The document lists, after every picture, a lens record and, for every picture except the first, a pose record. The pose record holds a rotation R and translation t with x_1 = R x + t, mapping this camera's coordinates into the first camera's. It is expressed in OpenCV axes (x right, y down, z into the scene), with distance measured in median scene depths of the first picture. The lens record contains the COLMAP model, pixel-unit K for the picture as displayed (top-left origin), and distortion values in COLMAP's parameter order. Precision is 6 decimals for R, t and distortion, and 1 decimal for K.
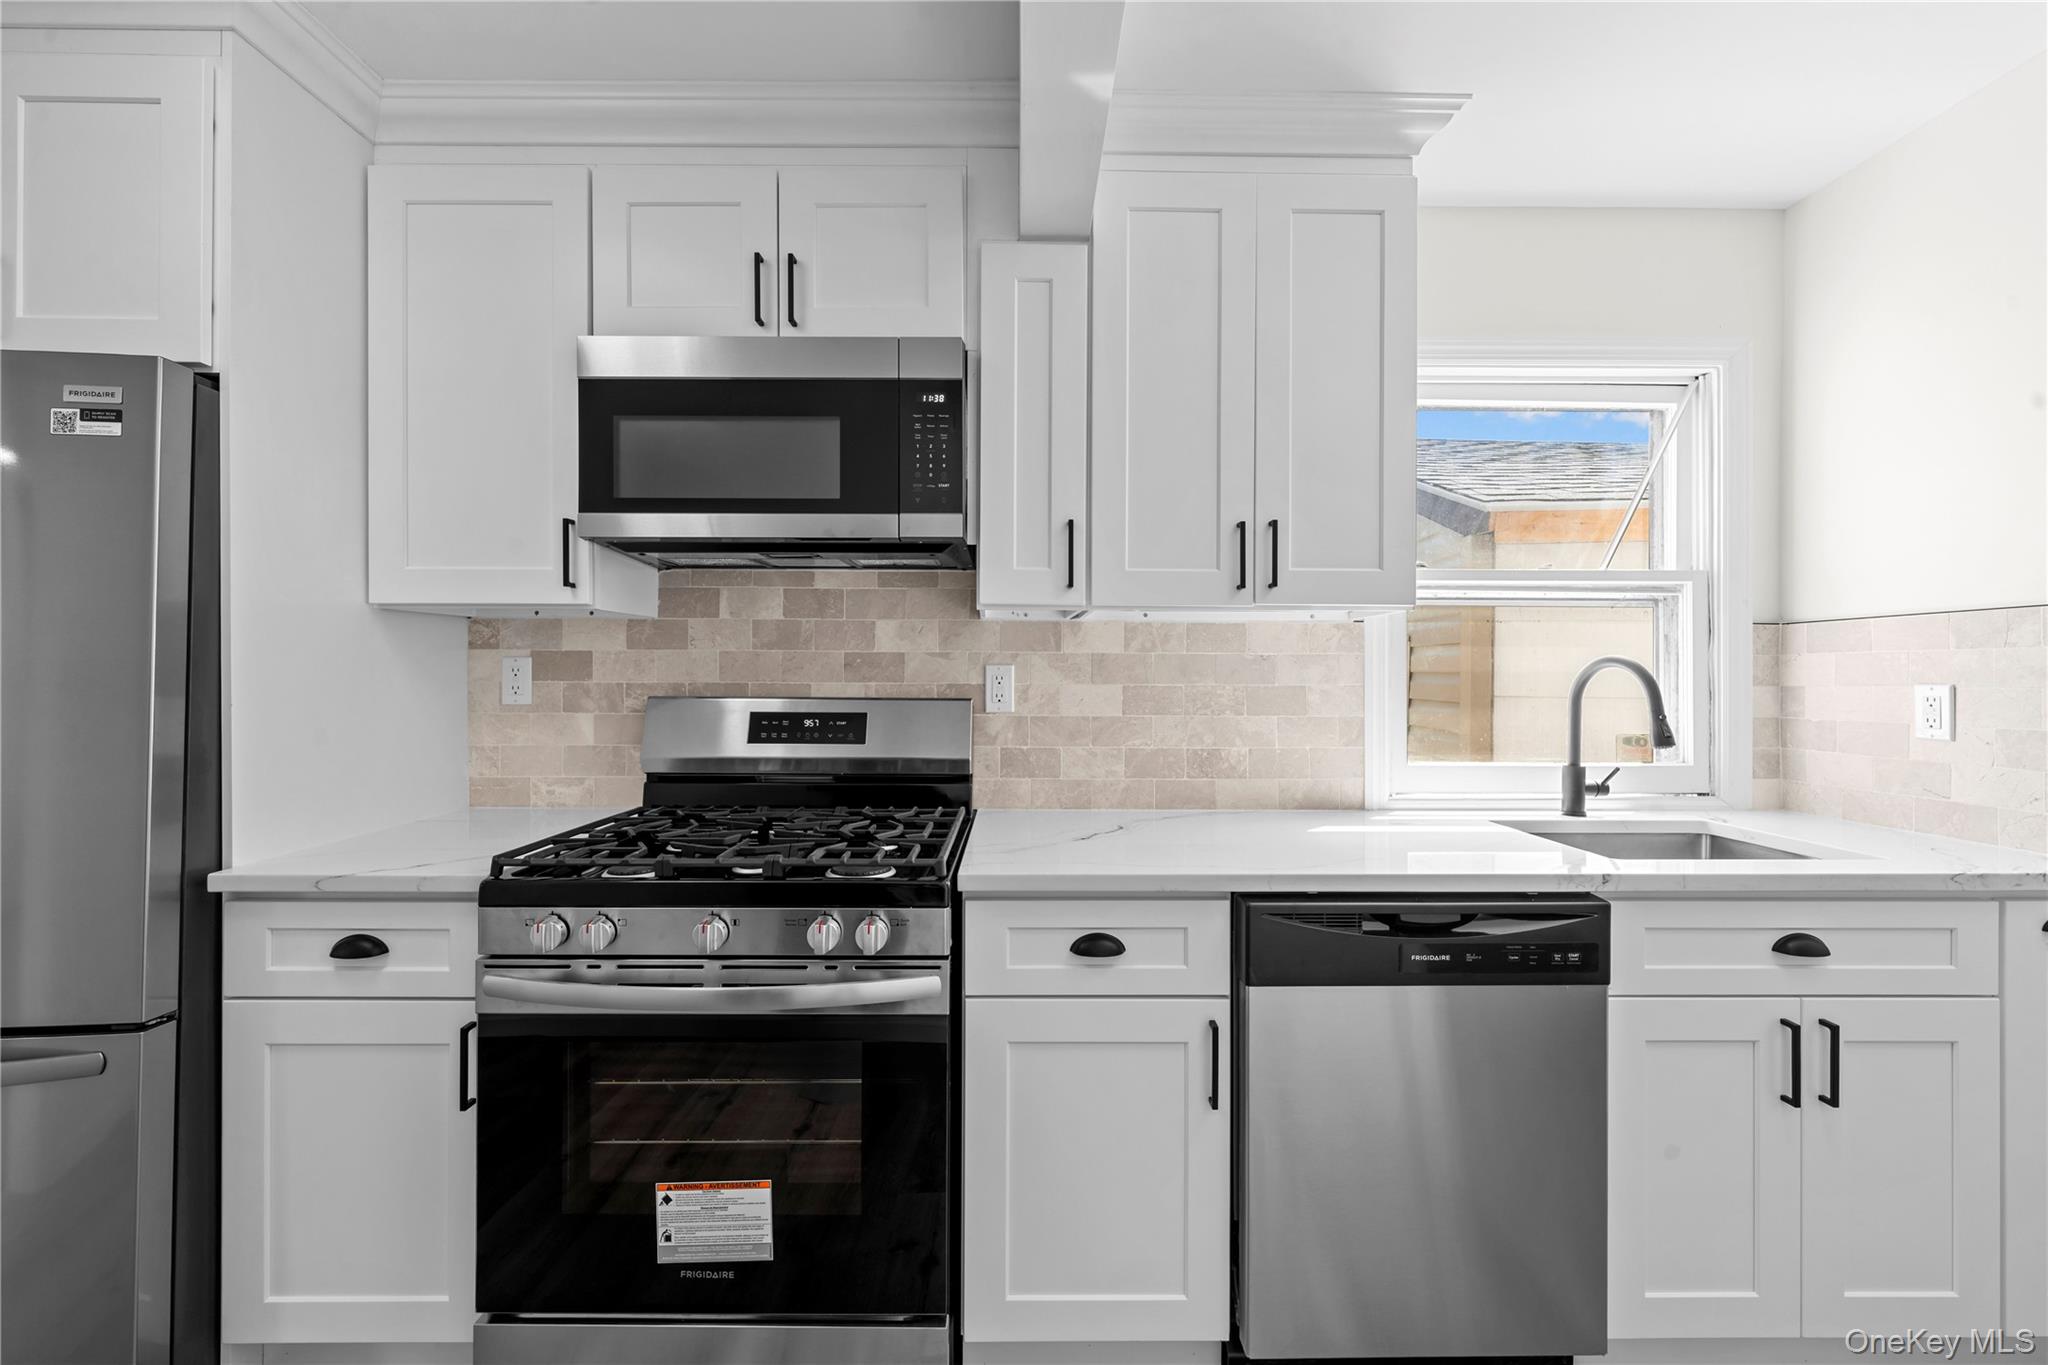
lens RADIAL K [[825.1, 0, 1027.2], [0, 825.1, 681.2], [0, 0, 1]] dist [0.000904, -0.000399]
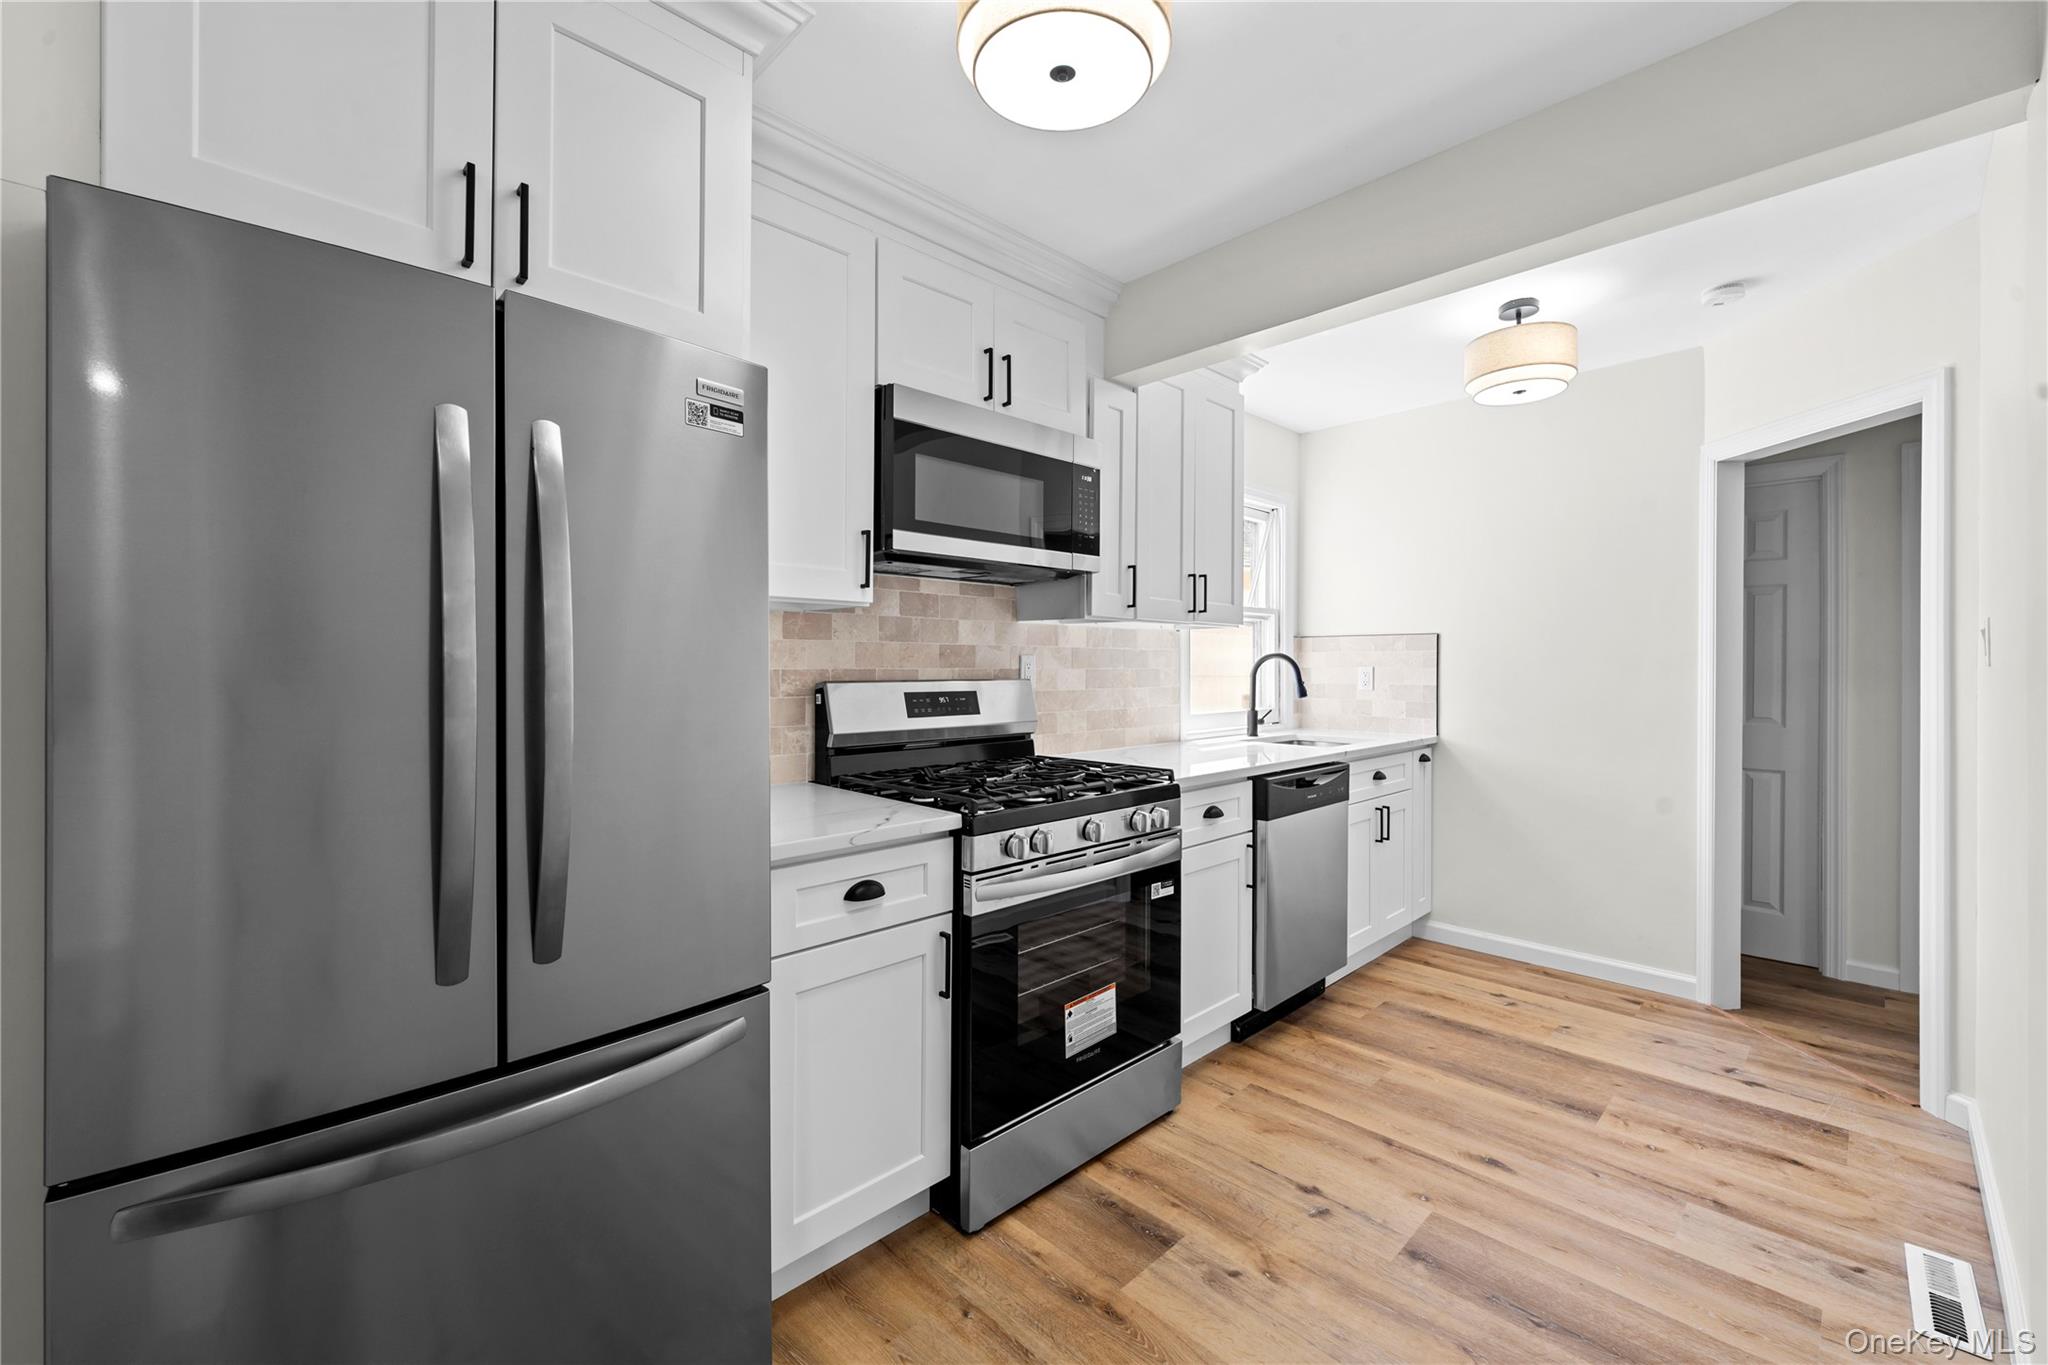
lens RADIAL K [[825.1, 0, 1027.2], [0, 825.1, 681.2], [0, 0, 1]] dist [0.000904, -0.000399]
pose [[0.723165, -0.015968, 0.690491, -1.045497], [0.004601, 0.999822, 0.018303, -0.001062], [-0.690660, -0.010059, 0.723110, -0.013887]]
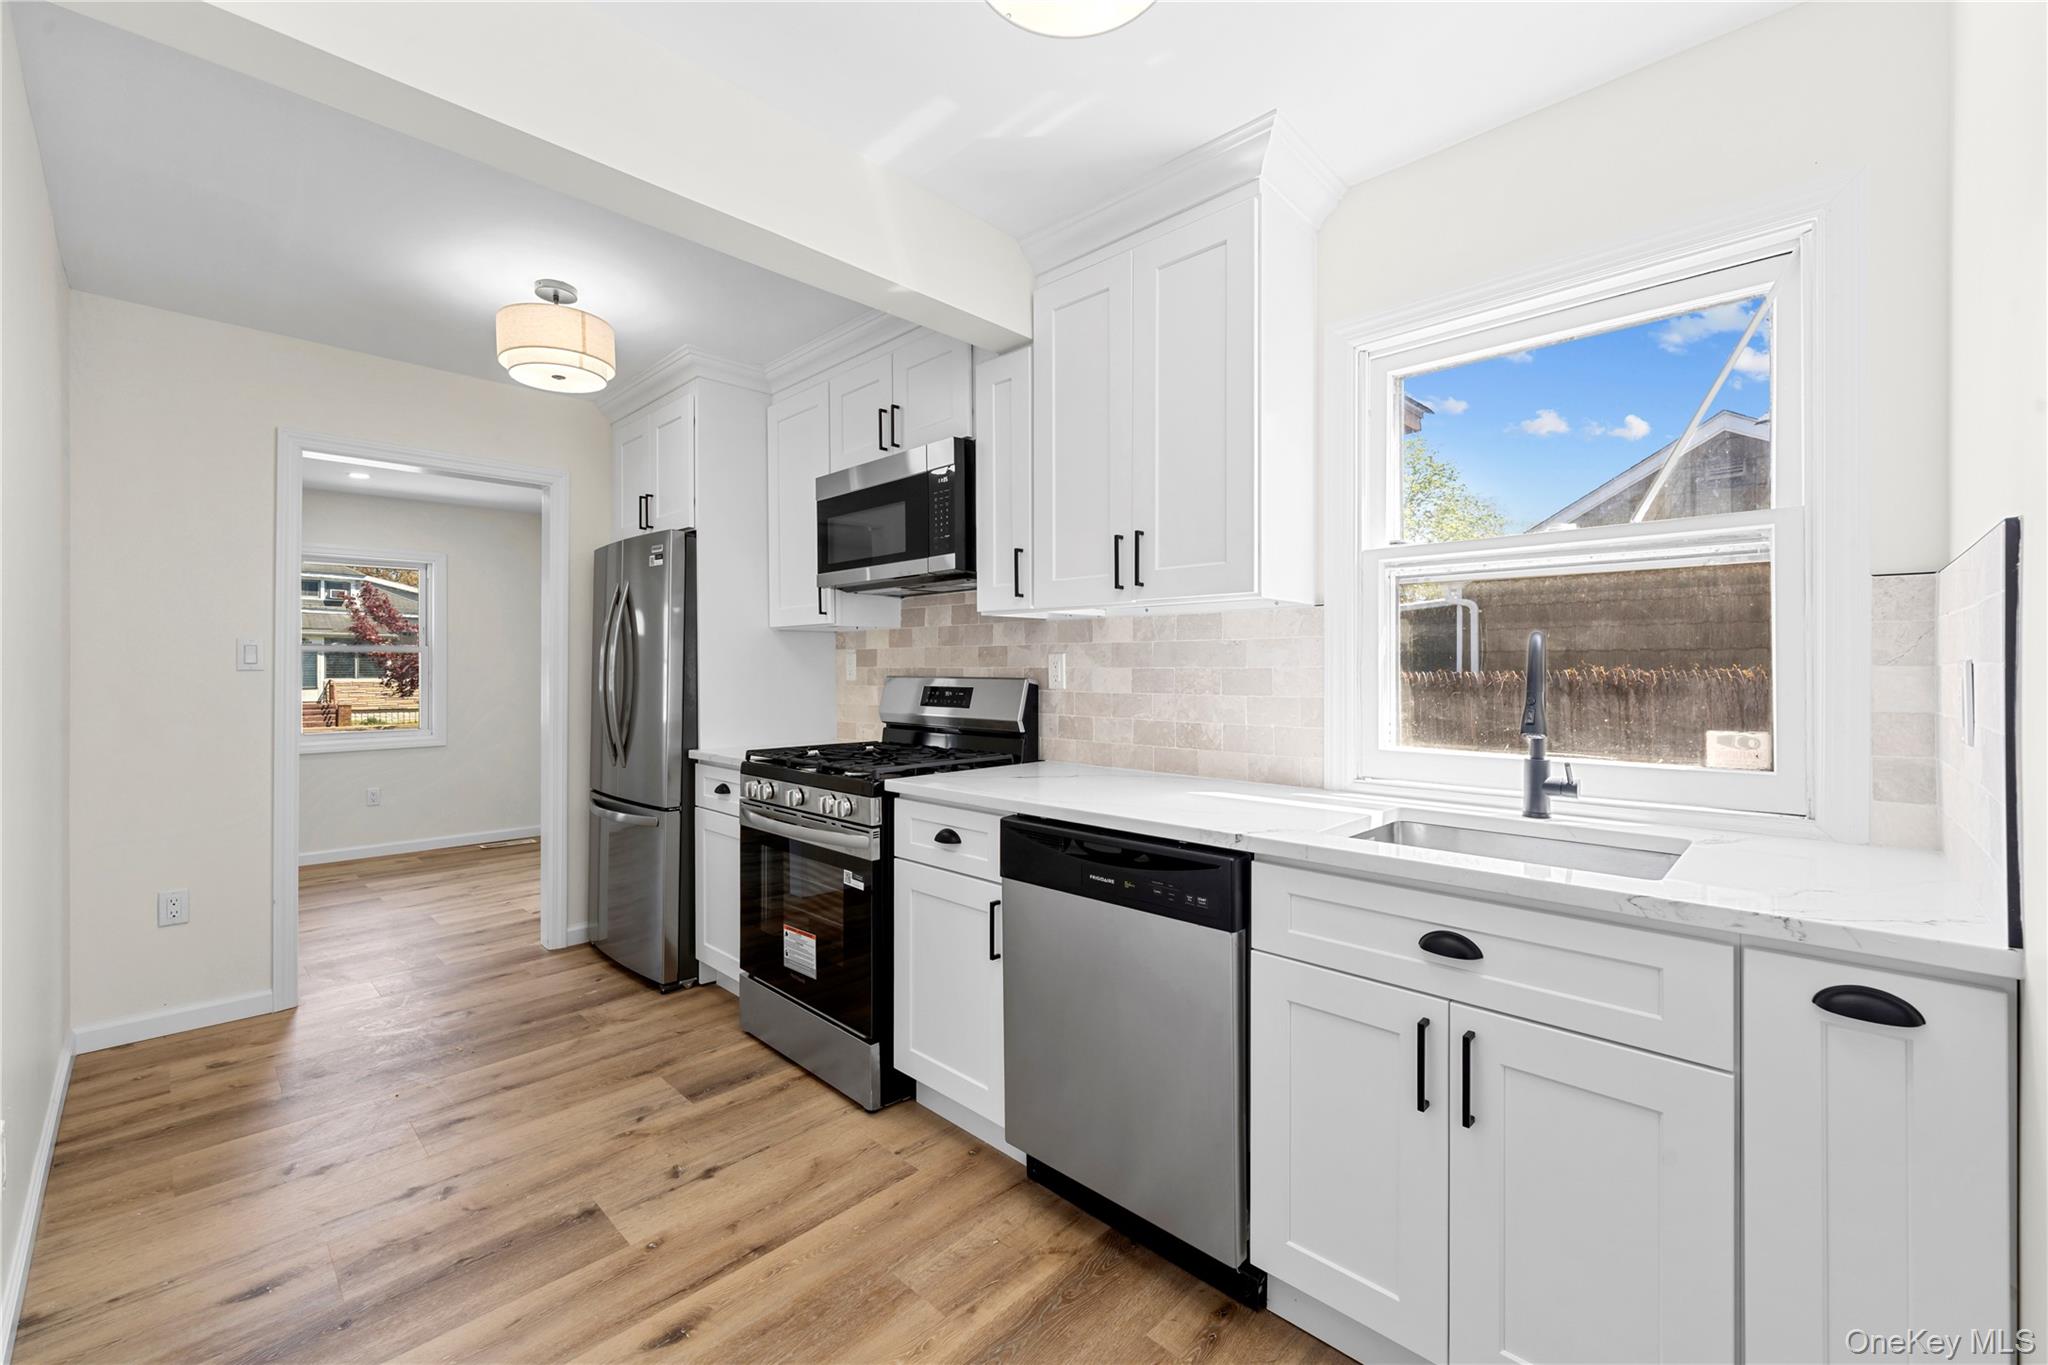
lens RADIAL K [[825.1, 0, 1027.2], [0, 825.1, 681.2], [0, 0, 1]] dist [0.000904, -0.000399]
pose [[0.715074, 0.006884, -0.699015, 0.903287], [-0.001858, 0.999967, 0.007948, 0.015229], [0.699046, -0.004385, 0.715063, 0.011911]]
